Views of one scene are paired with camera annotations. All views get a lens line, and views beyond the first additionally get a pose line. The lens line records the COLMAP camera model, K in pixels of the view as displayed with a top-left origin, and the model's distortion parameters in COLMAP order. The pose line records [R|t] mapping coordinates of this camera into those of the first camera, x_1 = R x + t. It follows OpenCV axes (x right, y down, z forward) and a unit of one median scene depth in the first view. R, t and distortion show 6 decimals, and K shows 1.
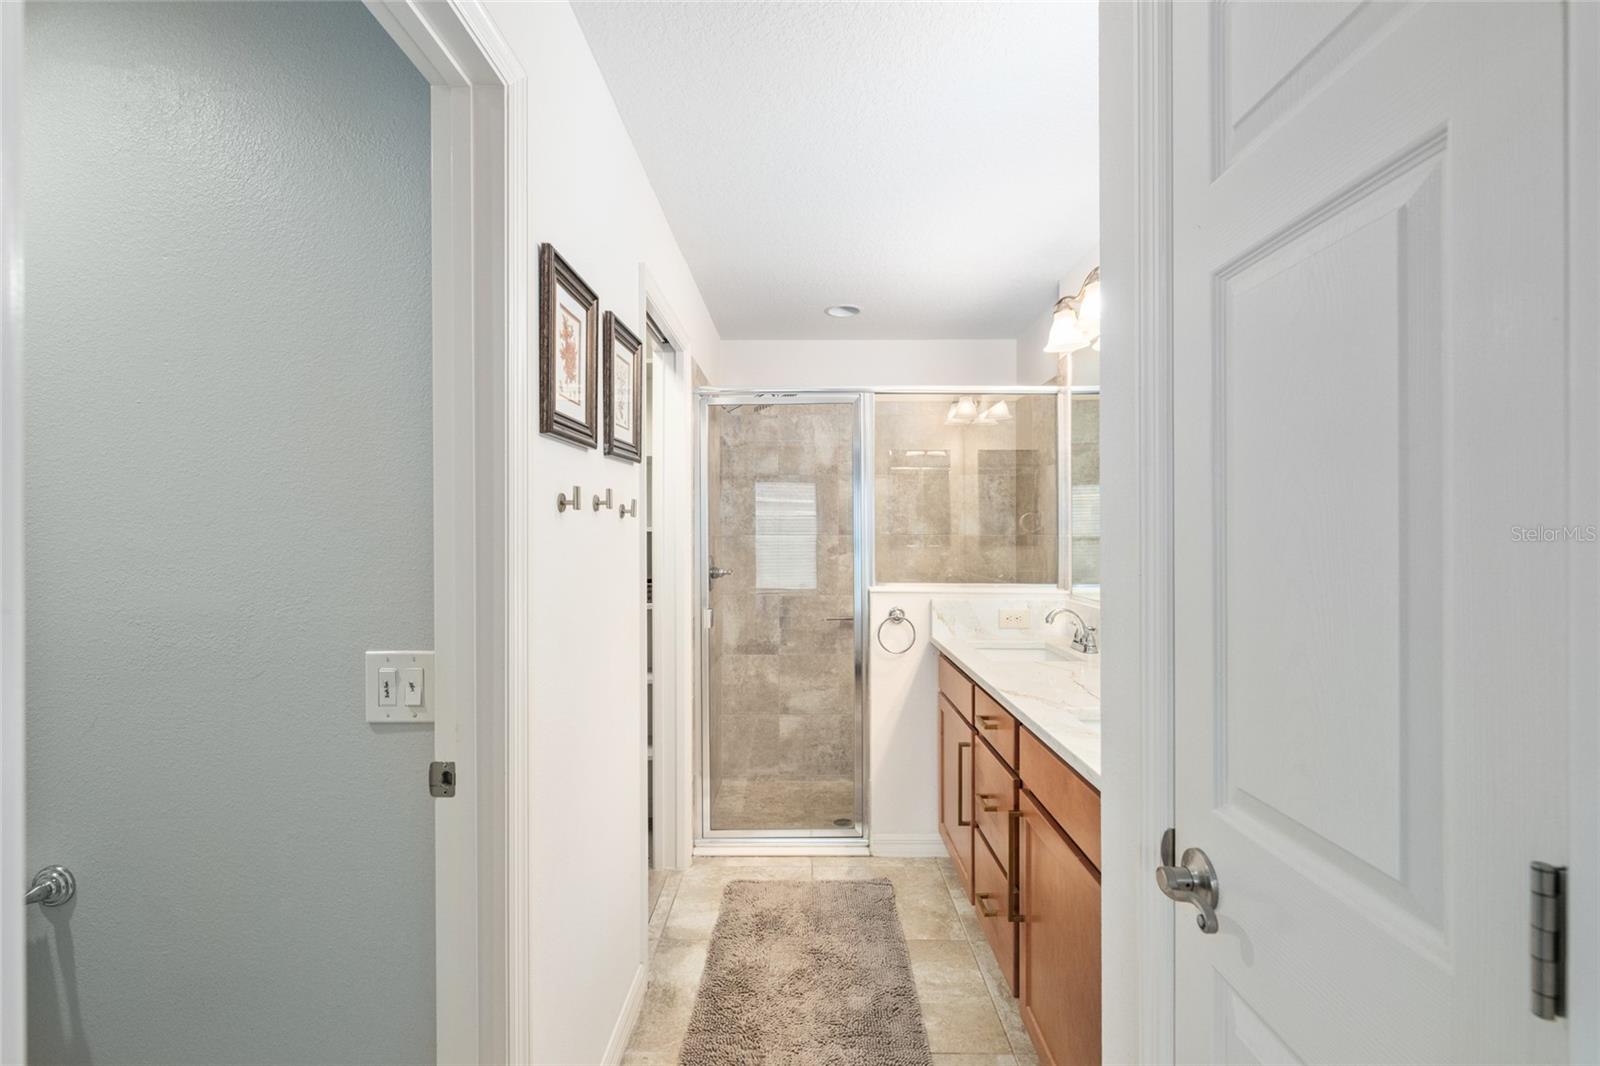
lens RADIAL K [[713.9, 0, 803.4], [0, 713.9, 529.9], [0, 0, 1]] dist [0.002783, 0.000944]
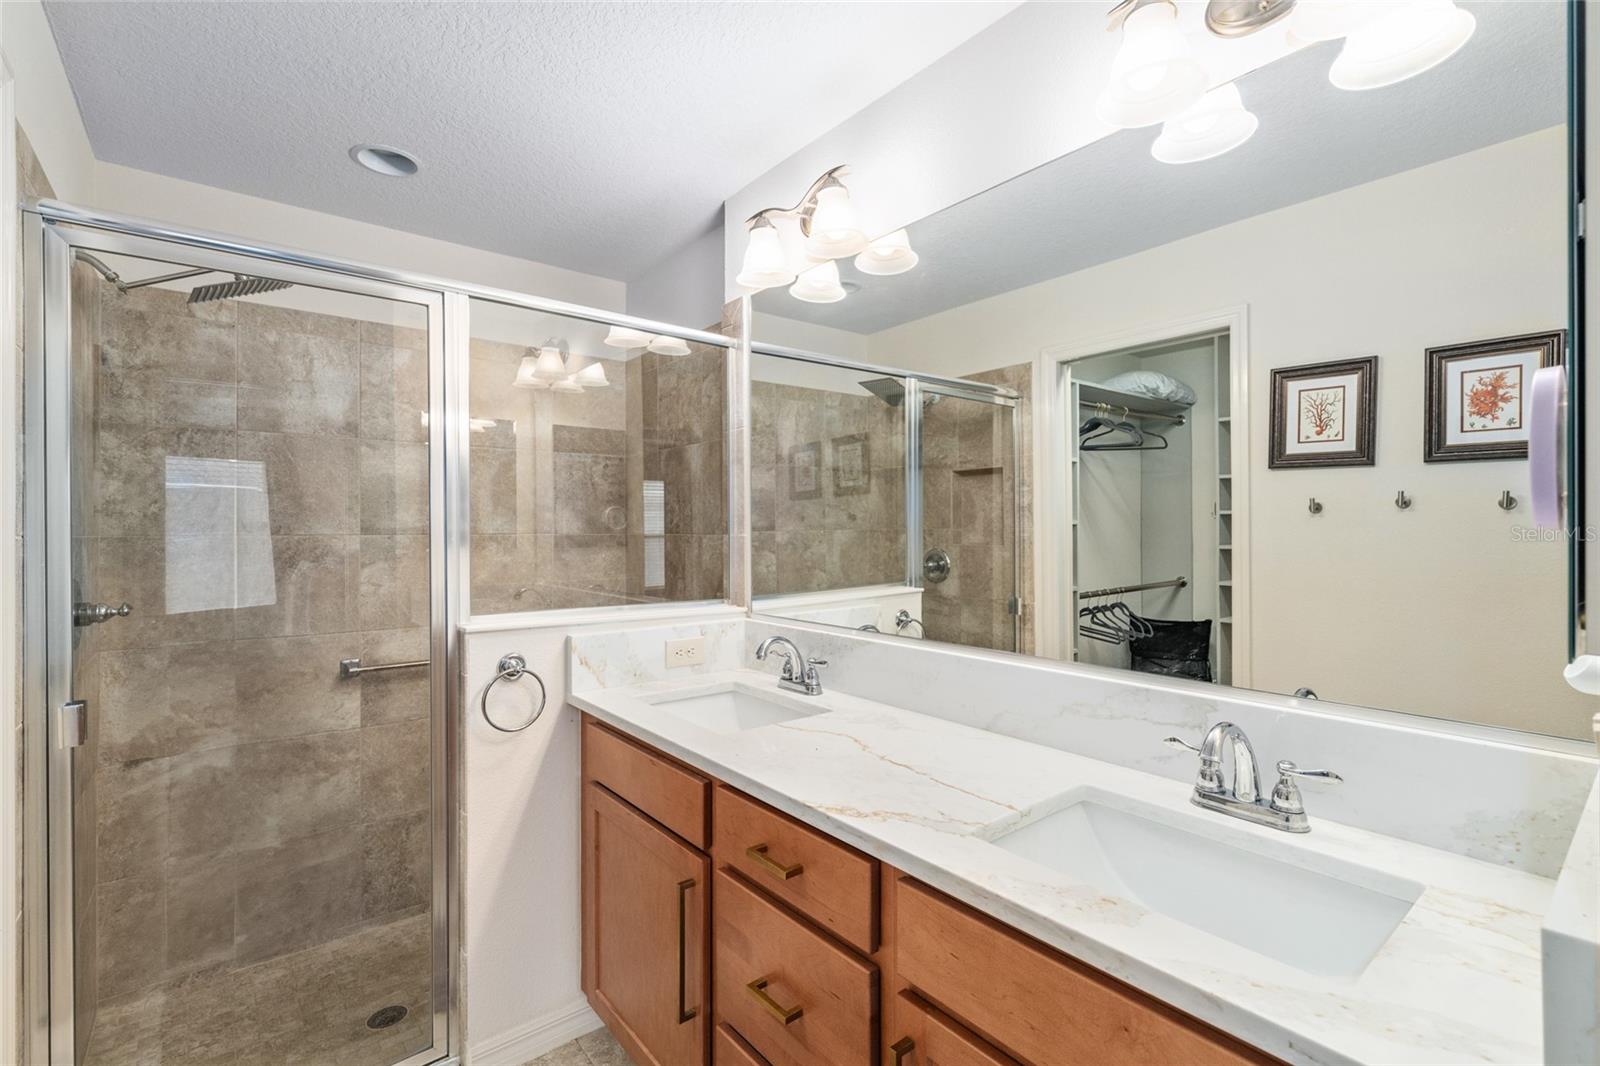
lens RADIAL K [[713.9, 0, 801.1], [0, 713.9, 528.5], [0, 0, 1]] dist [0.002783, 0.000944]
pose [[0.774305, 0.000074, 0.632813, -0.049669], [-0.001541, 0.999997, 0.001769, -0.000082], [-0.632811, -0.002345, 0.774303, 0.285797]]
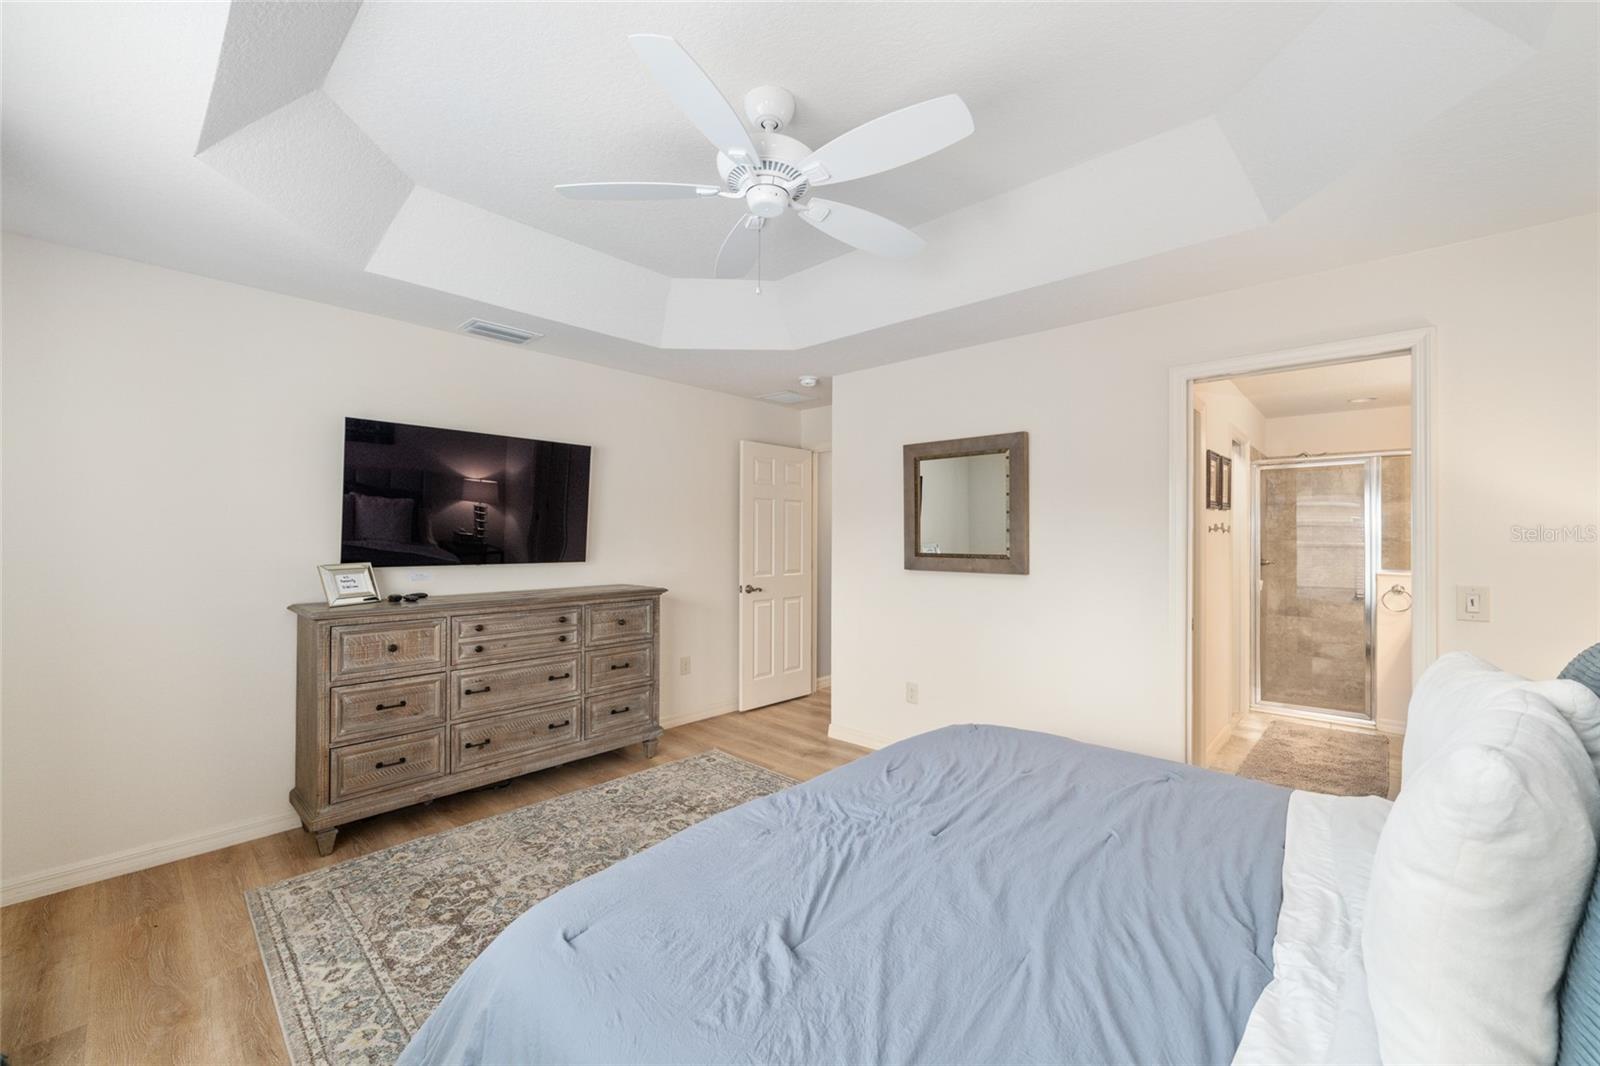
lens RADIAL K [[636.6, 0, 810.0], [0, 636.6, 532.9], [0, 0, 1]] dist [0.000546, -0.000023]
pose [[0.750066, 0.002430, -0.661359, 0.066020], [-0.003348, 0.999994, -0.000123, -0.005617], [0.661355, 0.002306, 0.750069, -0.802495]]
